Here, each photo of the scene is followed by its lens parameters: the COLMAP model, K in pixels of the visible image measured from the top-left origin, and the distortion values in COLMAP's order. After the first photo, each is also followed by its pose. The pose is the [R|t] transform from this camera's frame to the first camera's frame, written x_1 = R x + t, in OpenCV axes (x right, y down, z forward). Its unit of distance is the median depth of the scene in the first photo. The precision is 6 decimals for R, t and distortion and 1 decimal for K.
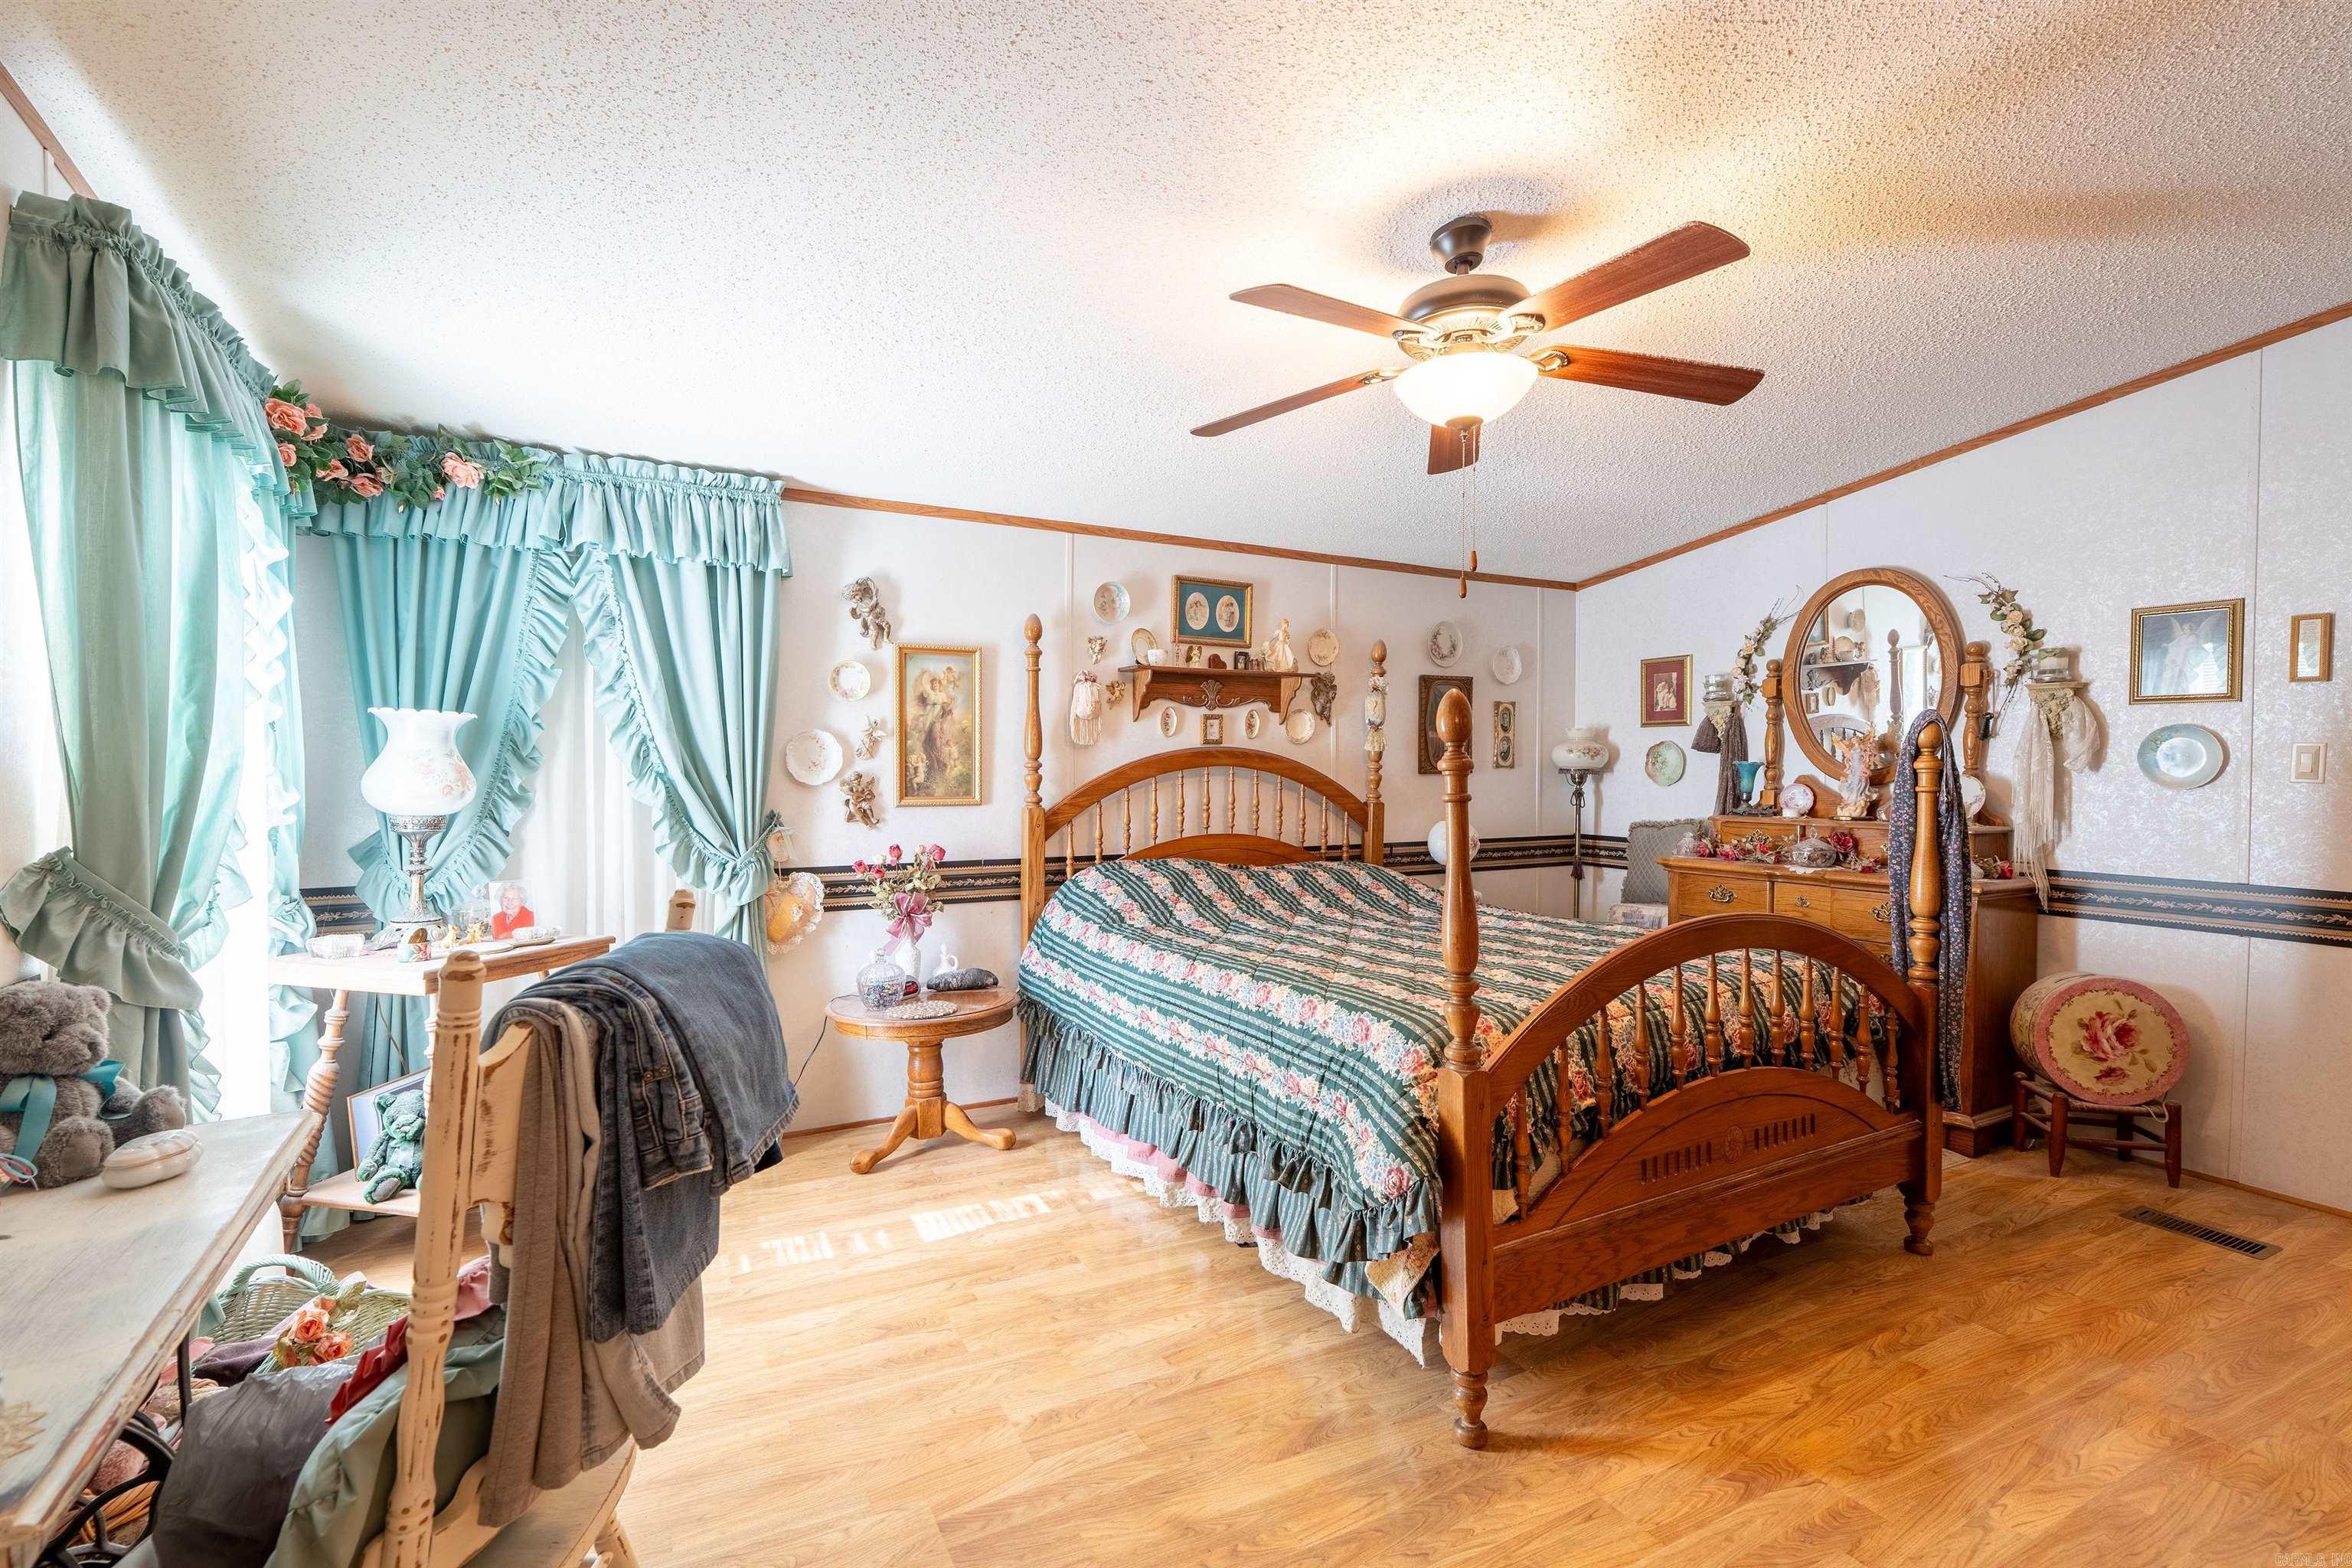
lens RADIAL K [[1056.9, 0, 1185.2], [0, 1056.9, 784.9], [0, 0, 1]] dist [-0.002539, 0.000413]
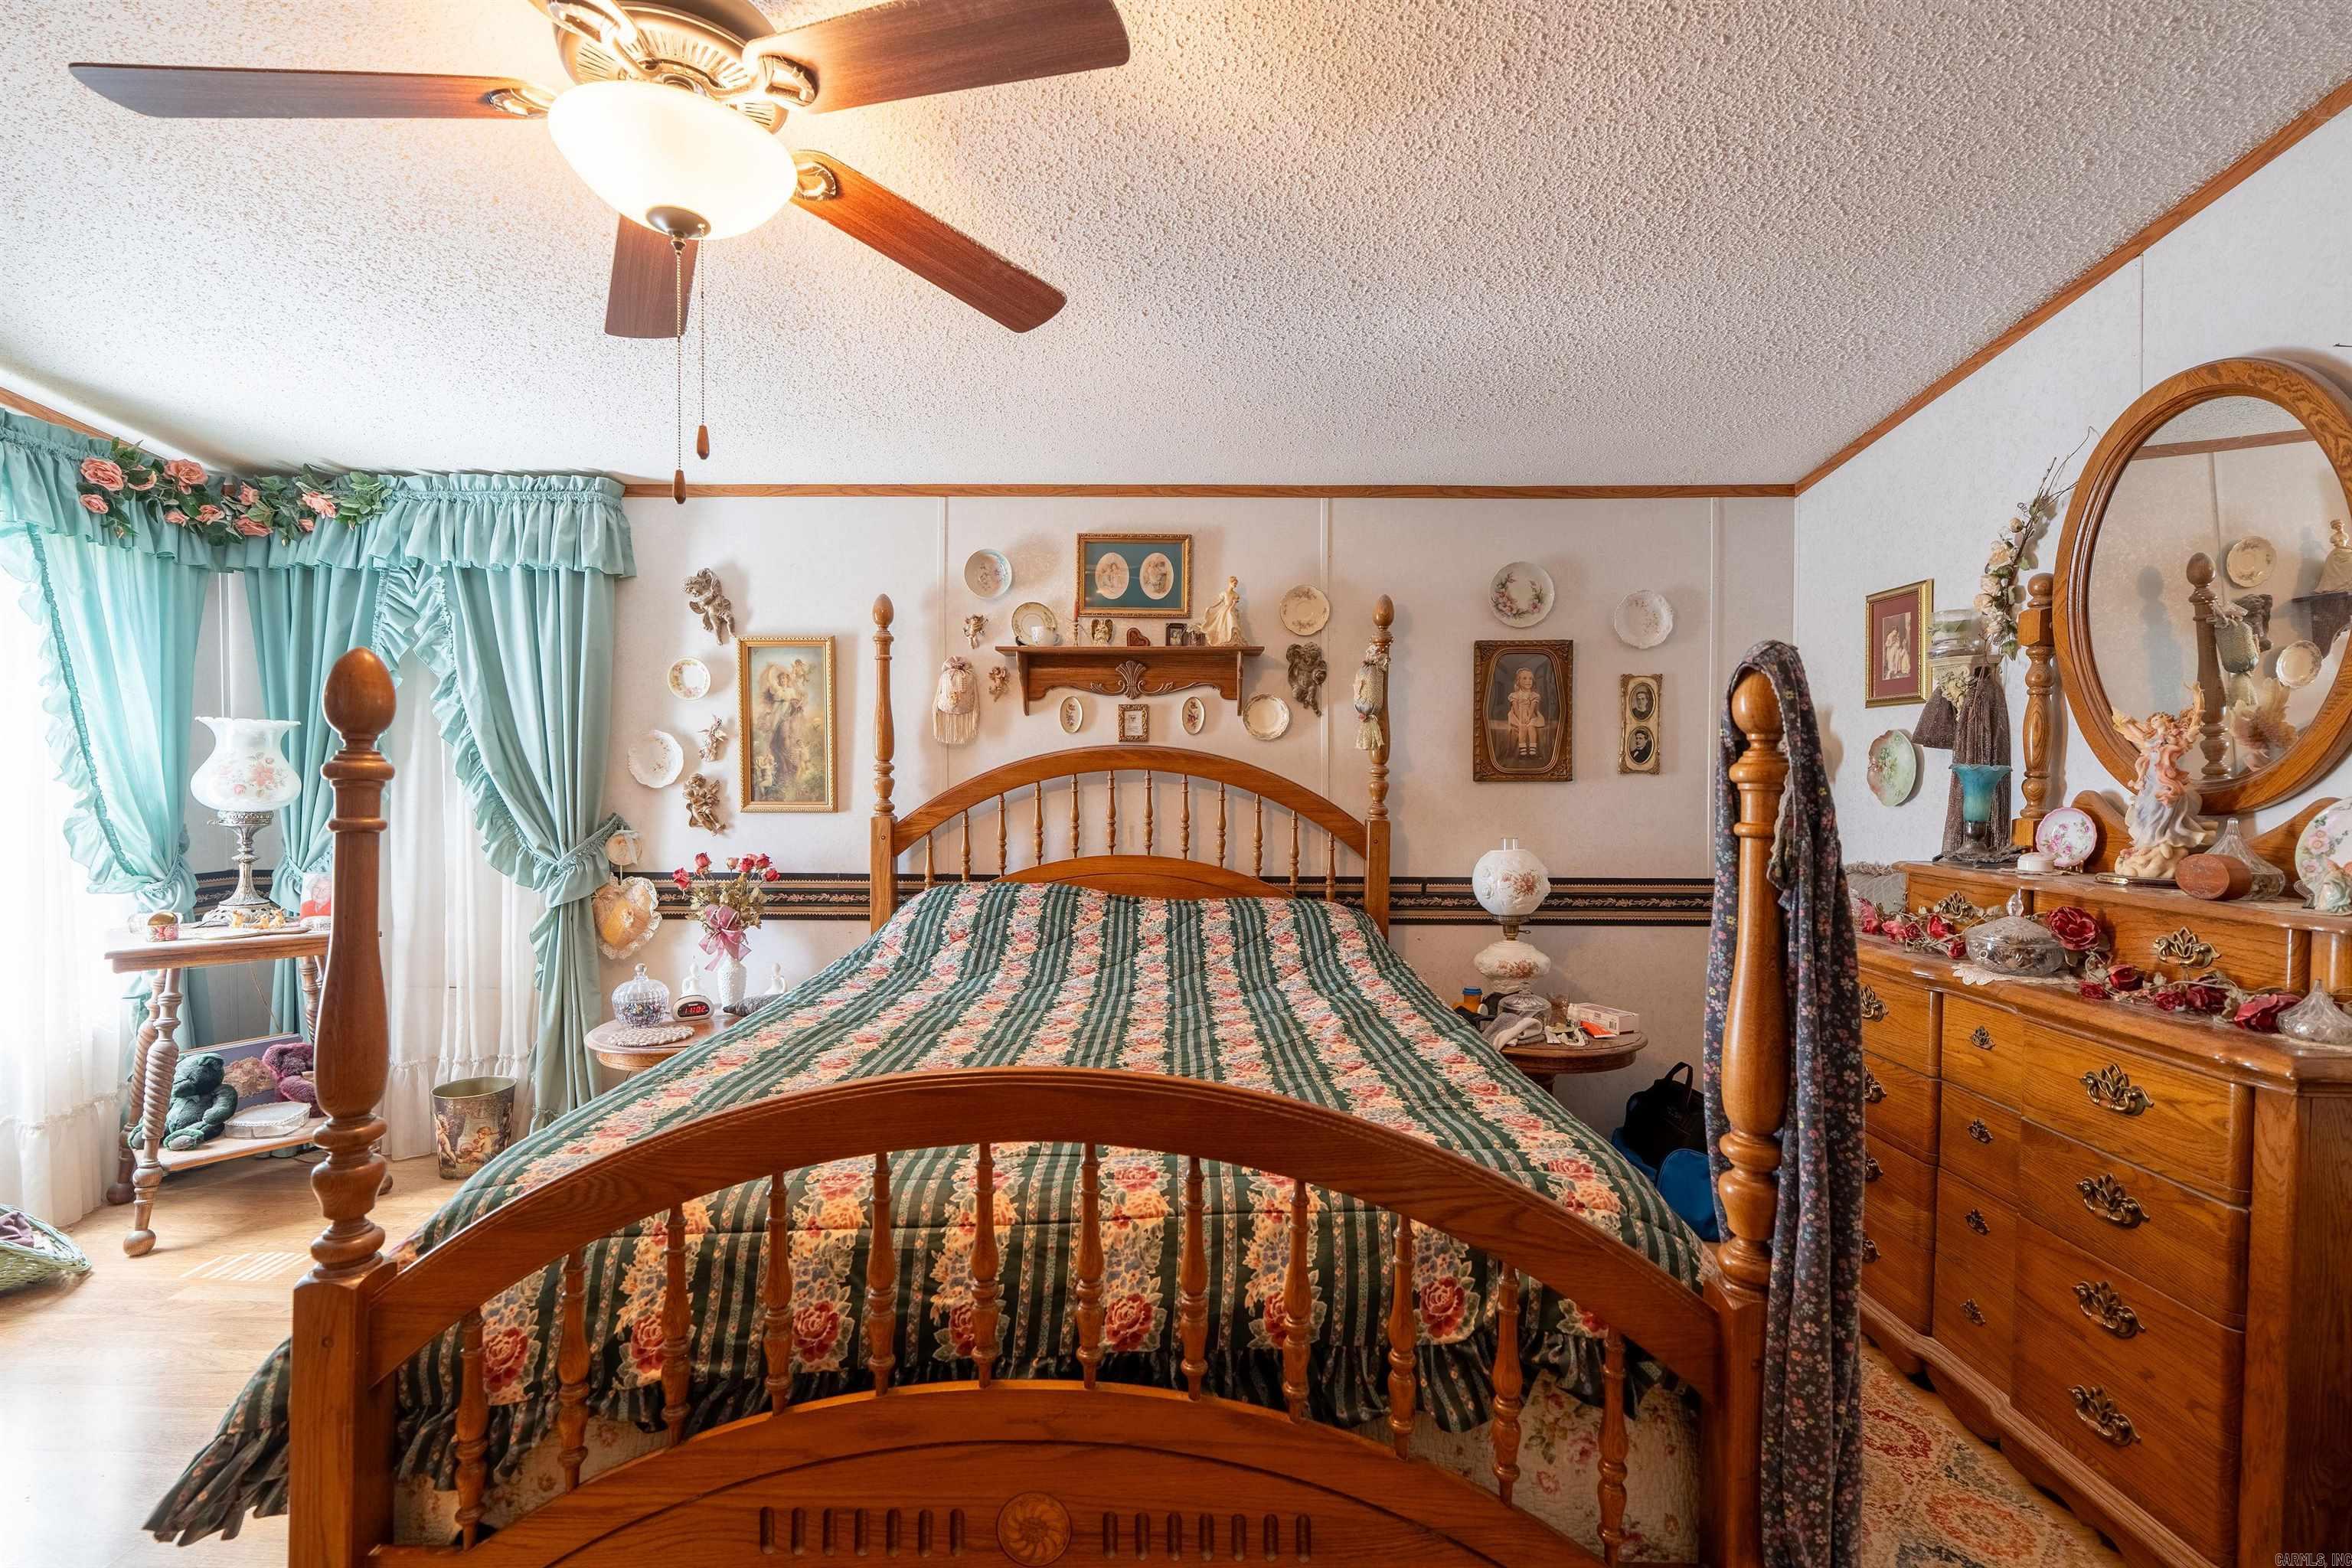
lens RADIAL K [[1056.9, 0, 1185.2], [0, 1056.9, 784.9], [0, 0, 1]] dist [-0.002539, 0.000413]
pose [[0.869203, 0.011608, -0.494319, 0.491561], [-0.011758, 0.999927, 0.002805, -0.009651], [0.494315, 0.003375, 0.869276, 0.355976]]
